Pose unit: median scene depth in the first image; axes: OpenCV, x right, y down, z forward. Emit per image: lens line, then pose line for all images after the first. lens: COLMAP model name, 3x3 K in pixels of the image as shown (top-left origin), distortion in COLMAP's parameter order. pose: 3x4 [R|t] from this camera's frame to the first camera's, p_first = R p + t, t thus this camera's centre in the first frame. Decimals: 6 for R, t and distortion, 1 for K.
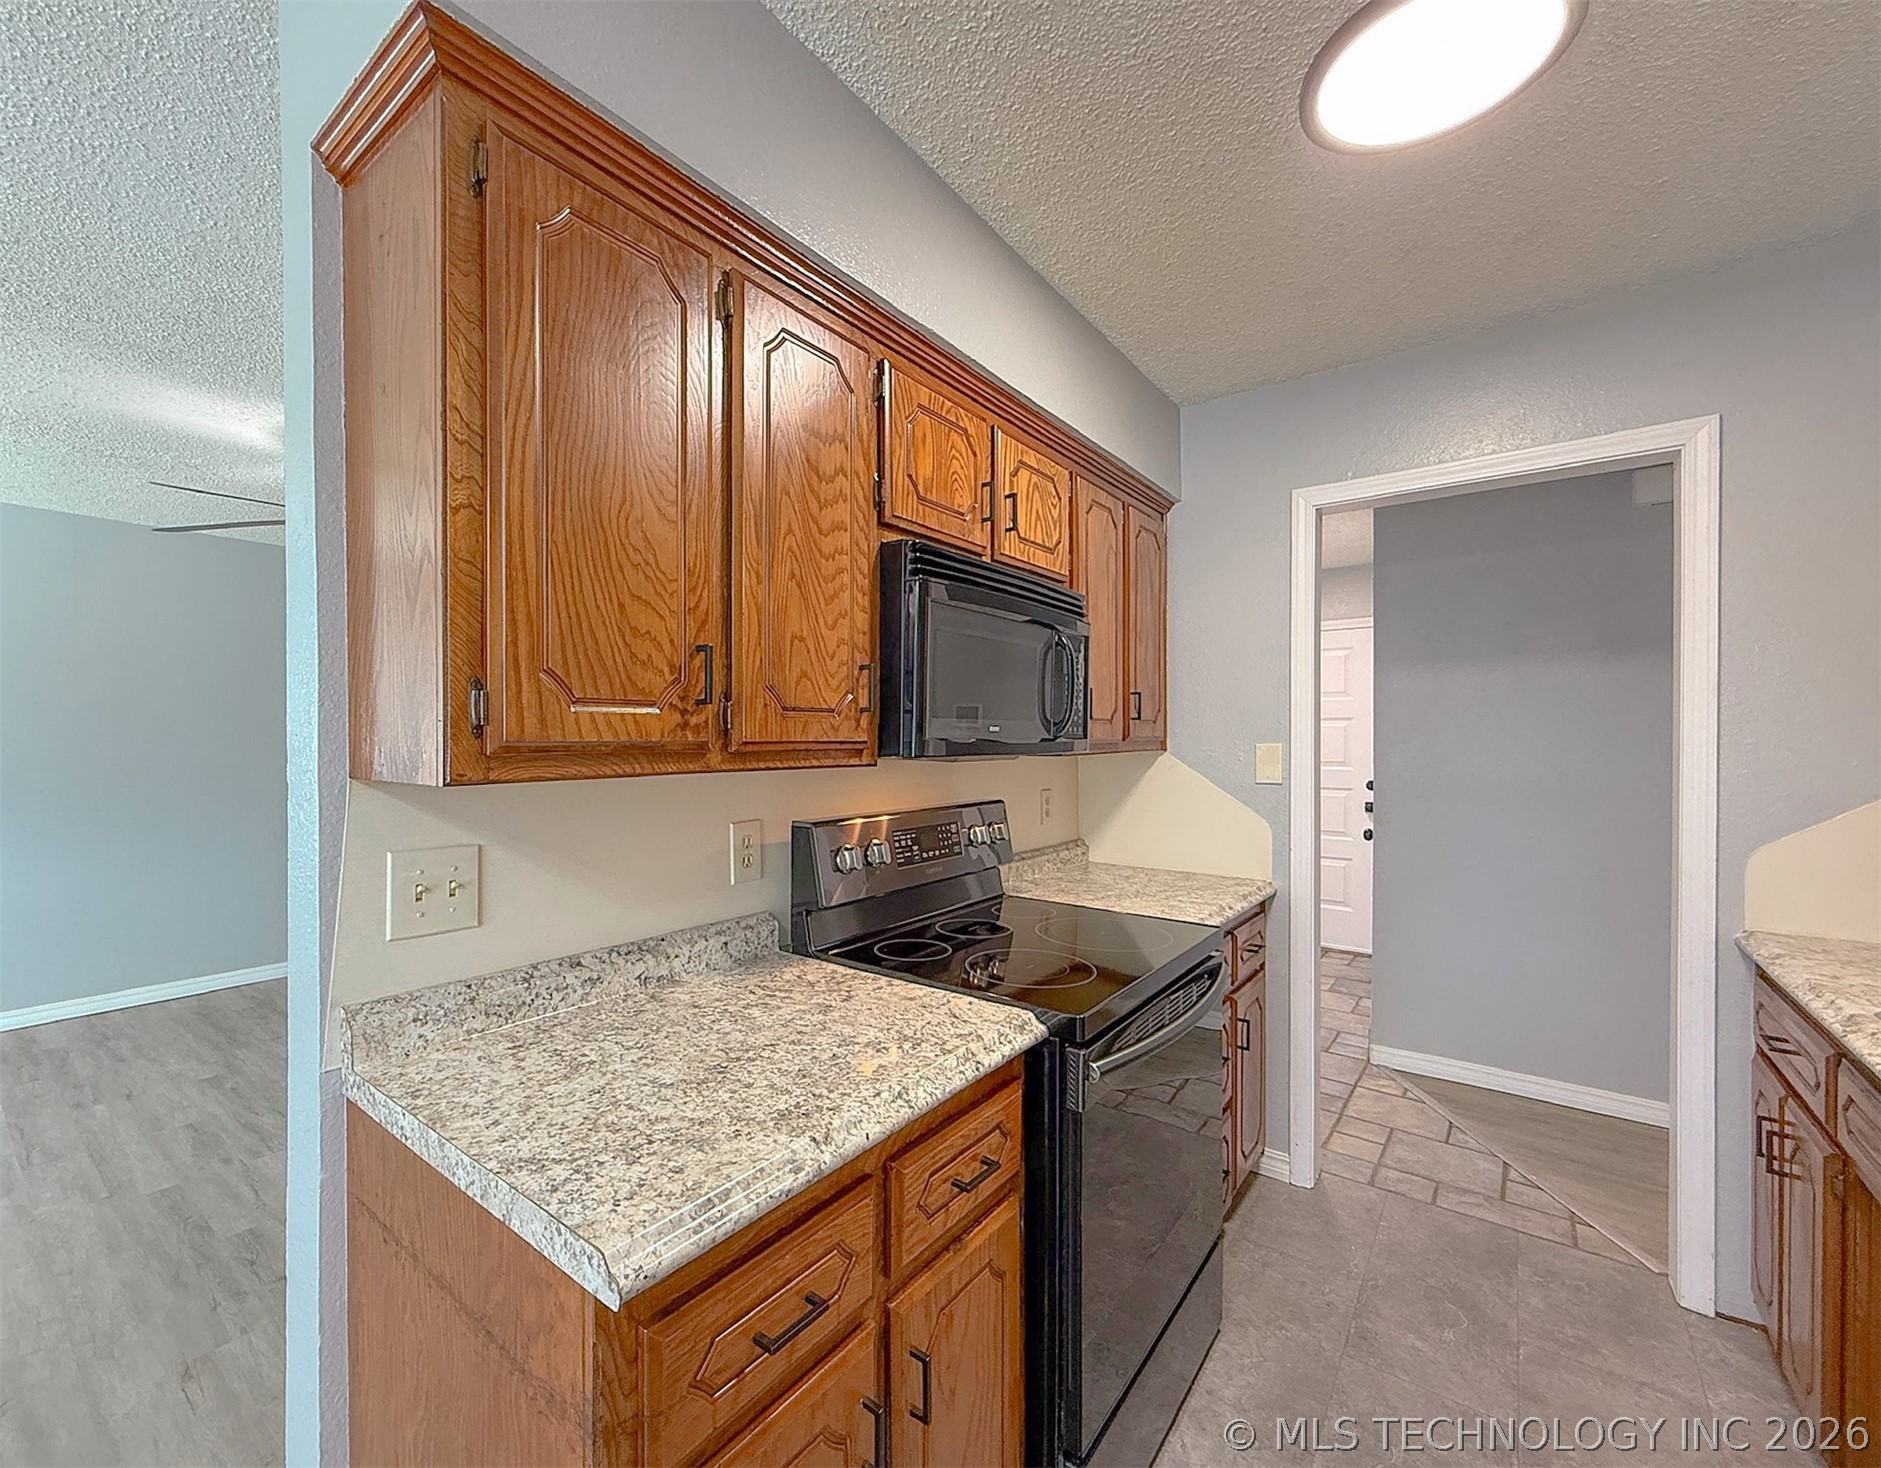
lens RADIAL K [[808.1, 0, 866.1], [0, 808.1, 741.7], [0, 0, 1]] dist [0.007549, -0.001001]
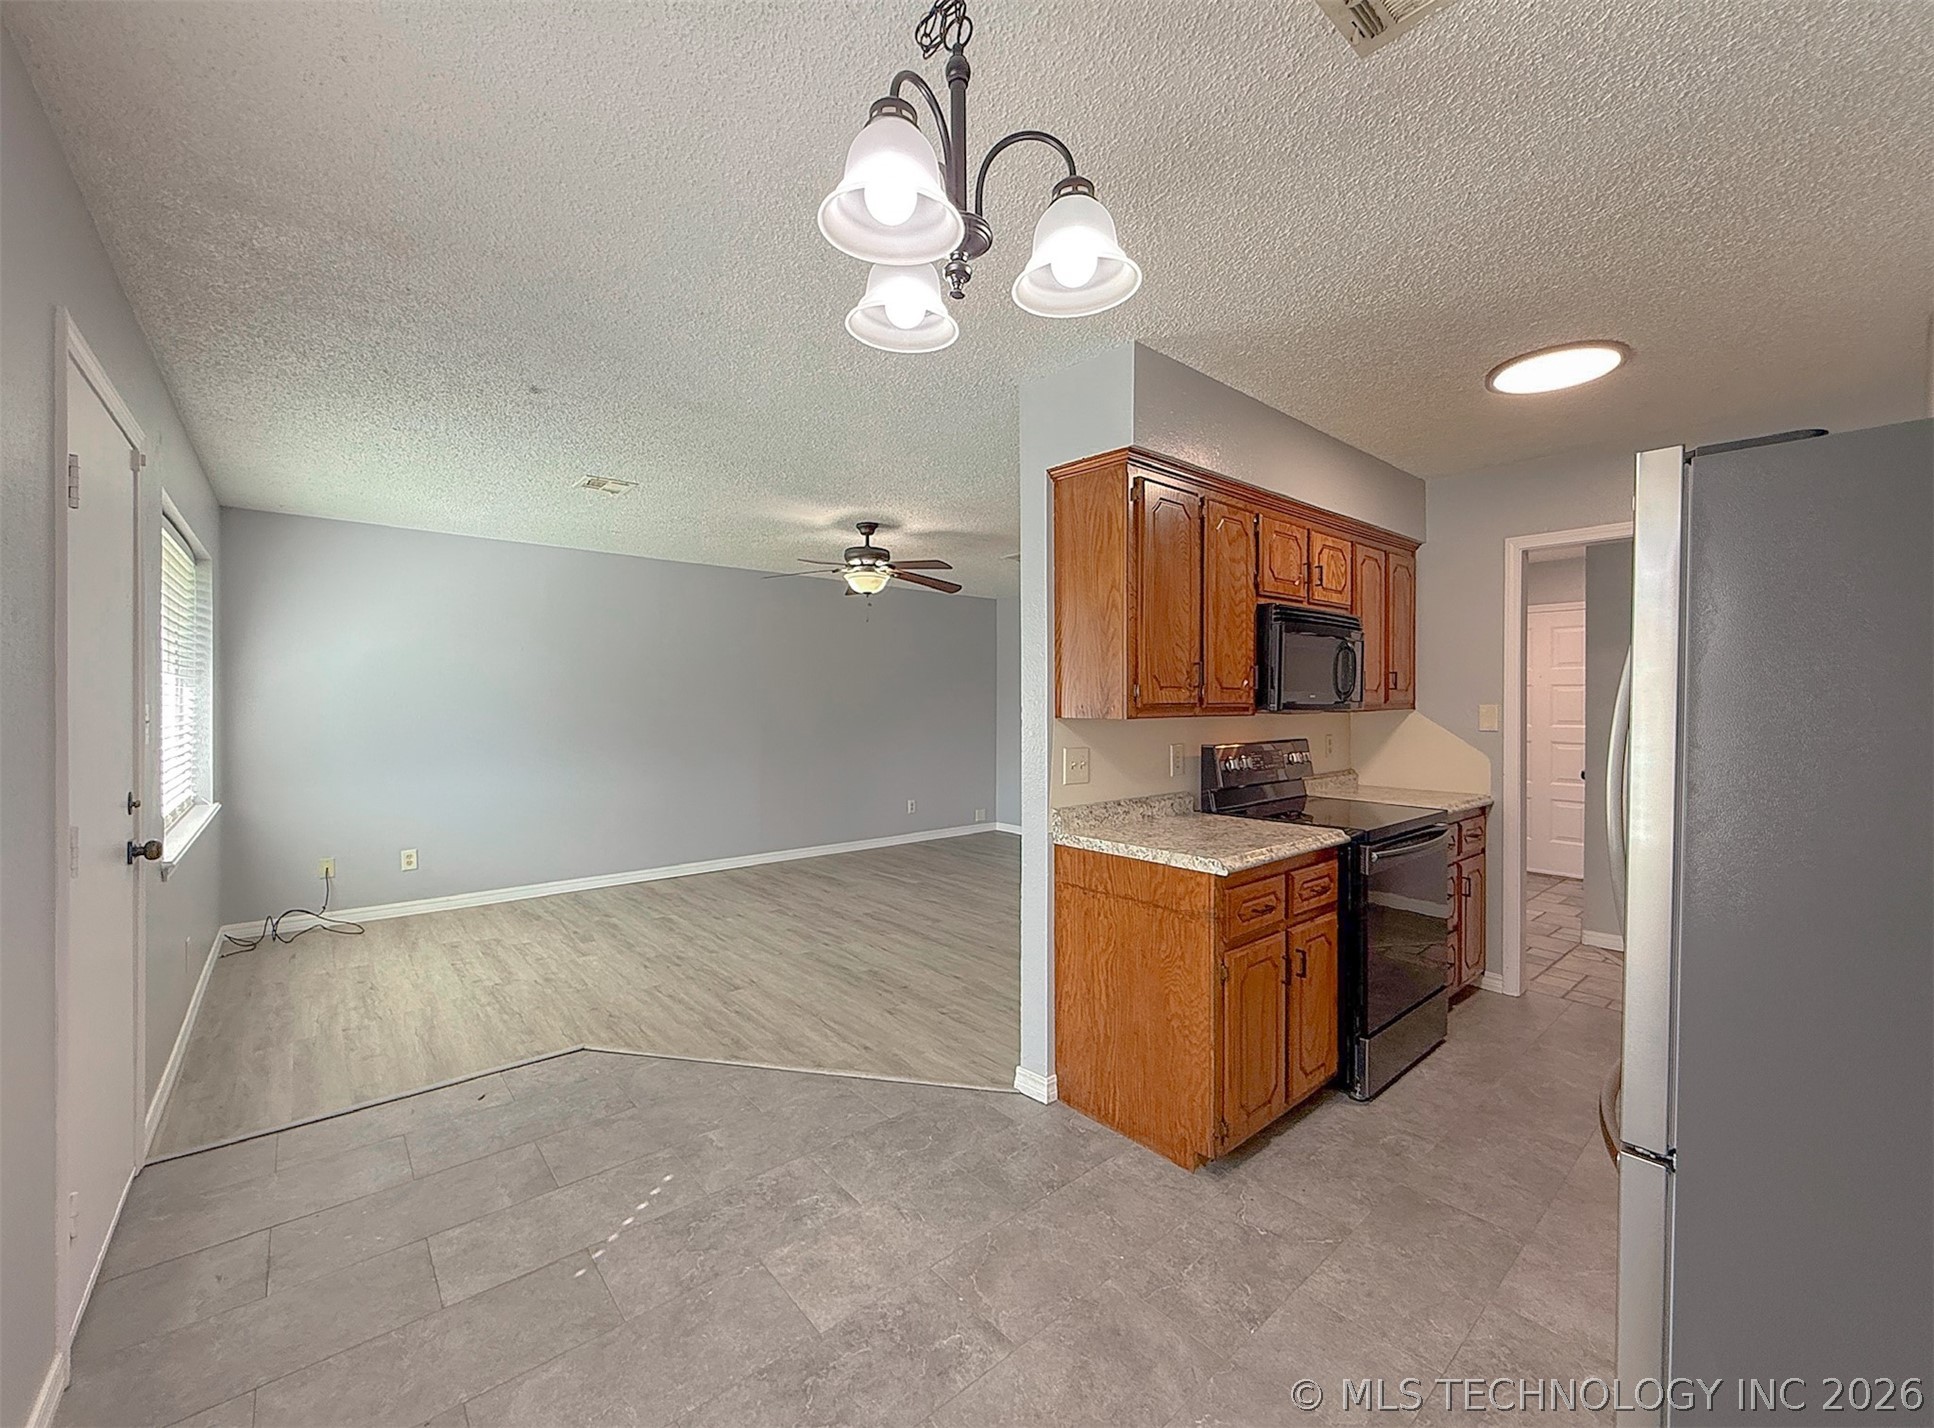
lens RADIAL K [[787.9, 0, 960.9], [0, 787.9, 705.8], [0, 0, 1]] dist [0.010662, -0.000126]
pose [[0.984886, 0.001421, -0.173198, -0.297513], [-0.000905, 0.999995, 0.003057, 0.000368], [0.173201, -0.002854, 0.984882, -0.857701]]
